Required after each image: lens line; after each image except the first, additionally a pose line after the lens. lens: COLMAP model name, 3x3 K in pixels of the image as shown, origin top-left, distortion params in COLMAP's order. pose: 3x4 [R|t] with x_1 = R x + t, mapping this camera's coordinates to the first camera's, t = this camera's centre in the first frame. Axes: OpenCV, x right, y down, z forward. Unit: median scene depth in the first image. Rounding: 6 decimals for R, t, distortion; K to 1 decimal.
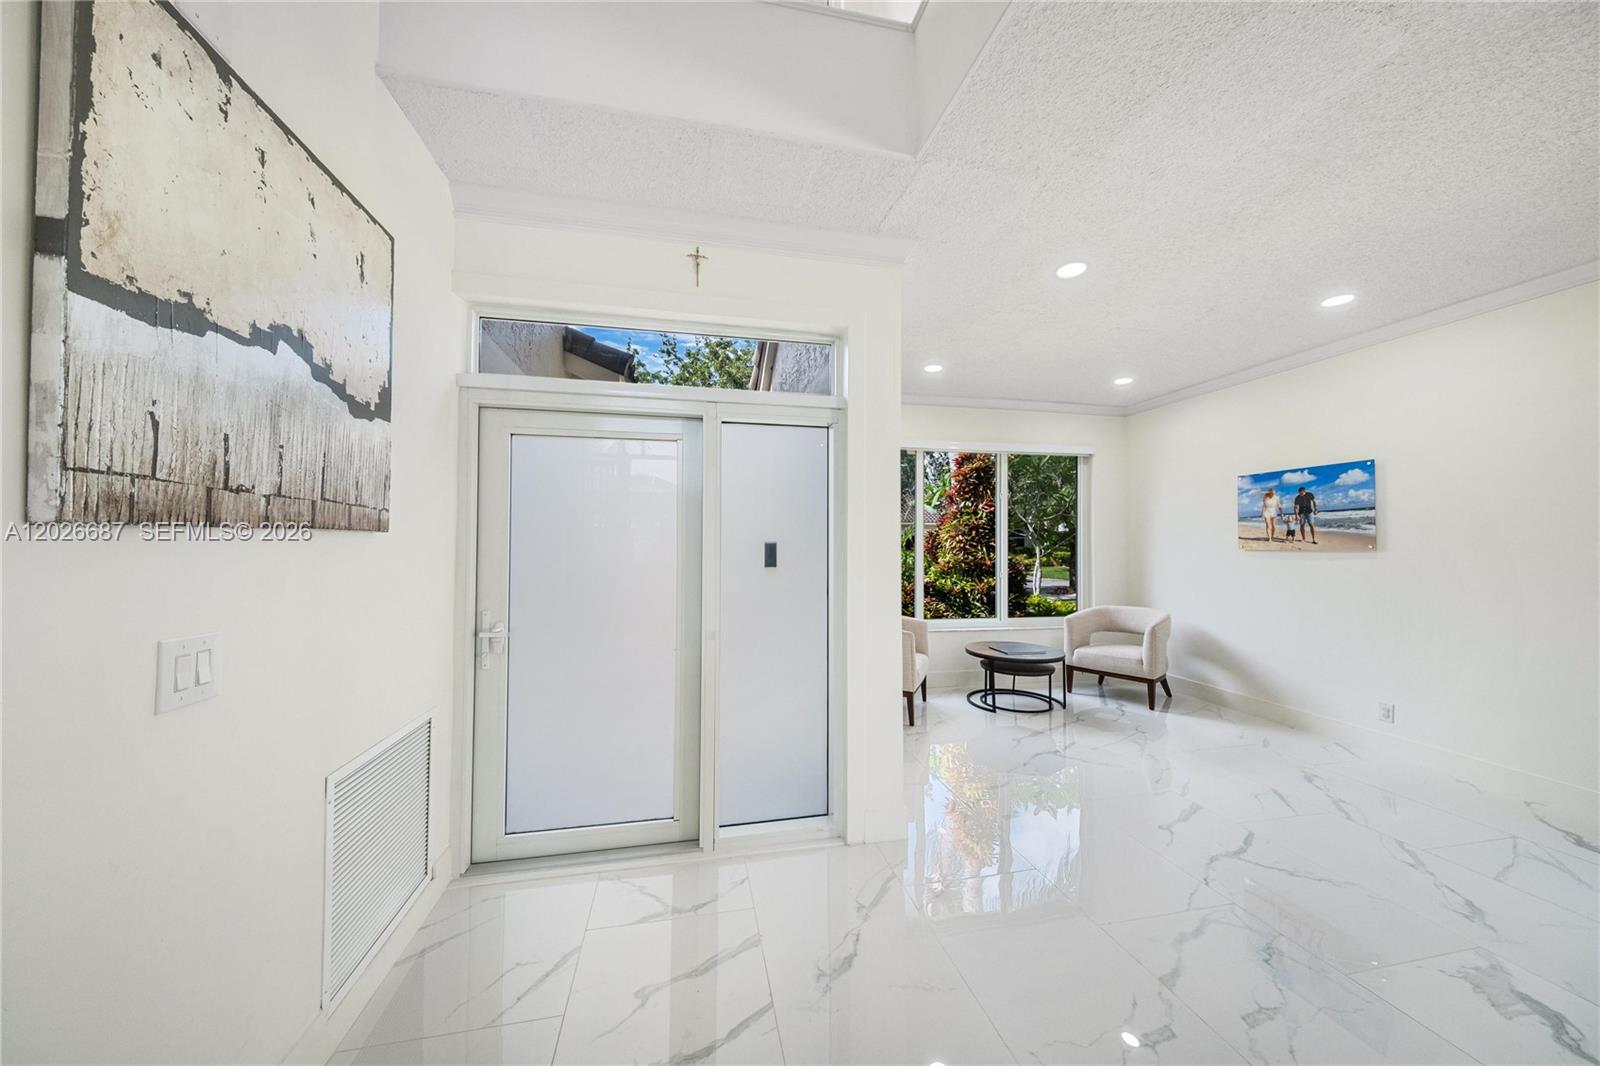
lens RADIAL K [[542.3, 0, 788.9], [0, 542.3, 548.6], [0, 0, 1]] dist [-0.005868, 0.000567]
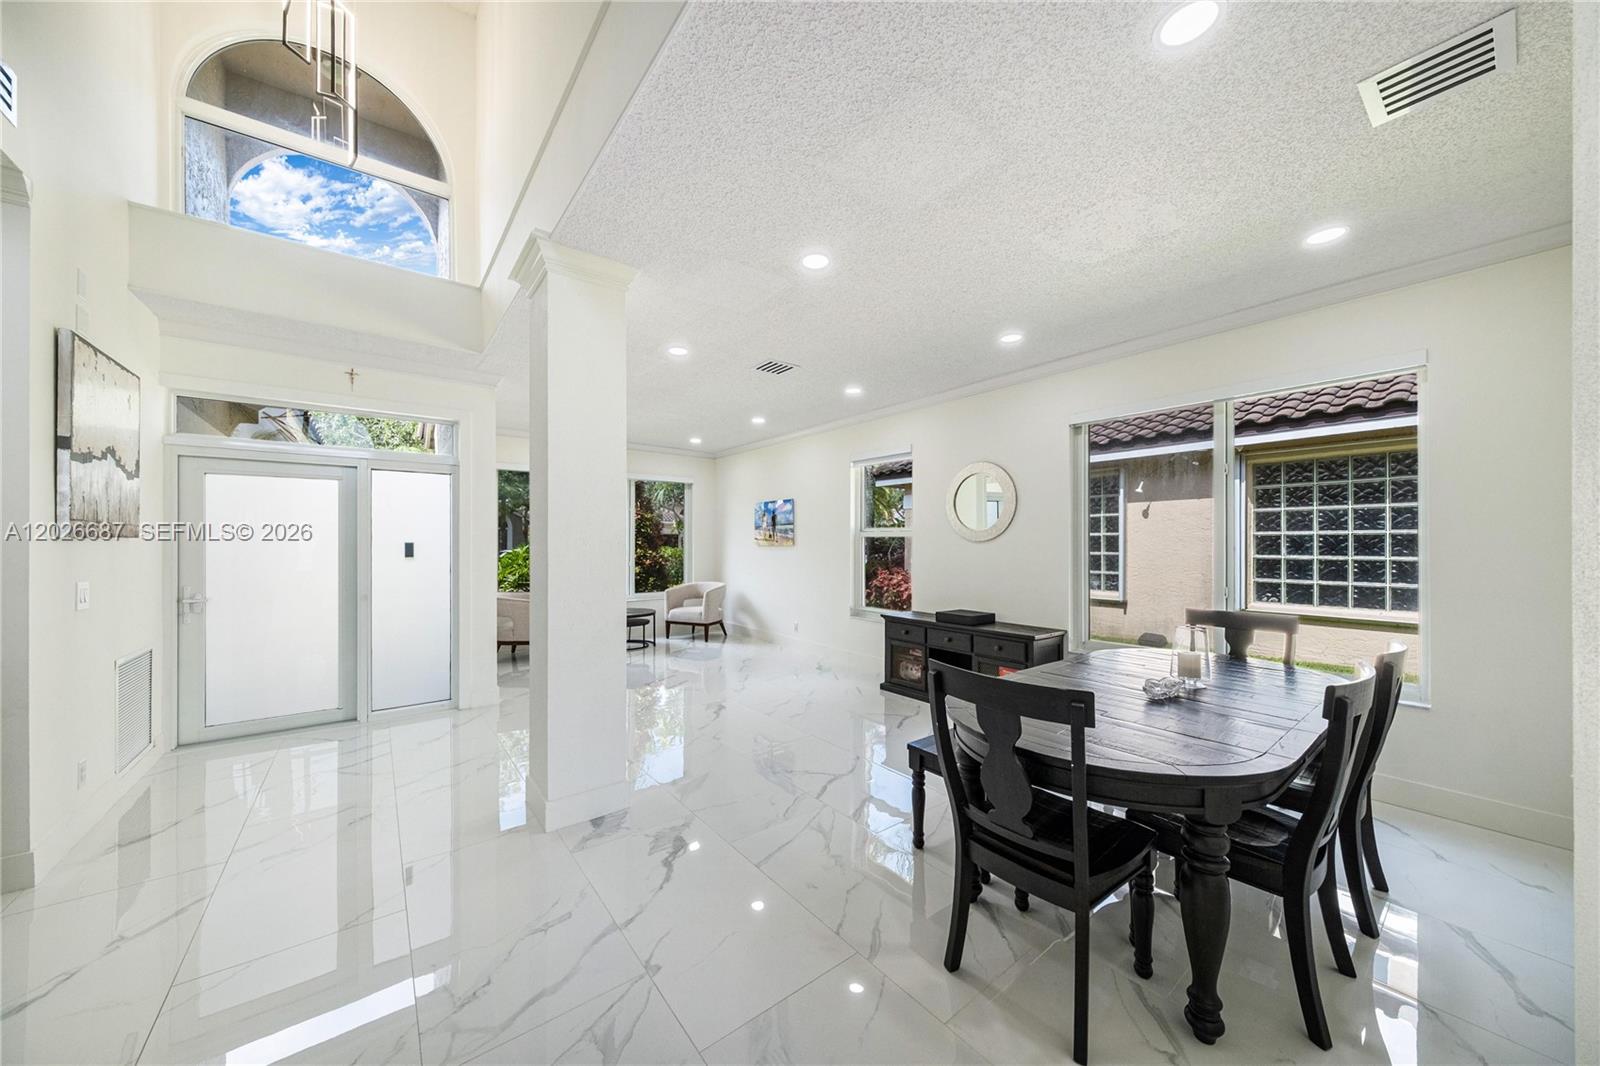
lens RADIAL K [[546.6, 0, 794.4], [0, 546.6, 551.2], [0, 0, 1]] dist [-0.006786, -0.000208]
pose [[0.893572, -0.007415, 0.448859, 0.172798], [0.002433, 0.999929, 0.011676, 0.000021], [-0.448914, -0.009342, 0.893526, -0.664801]]
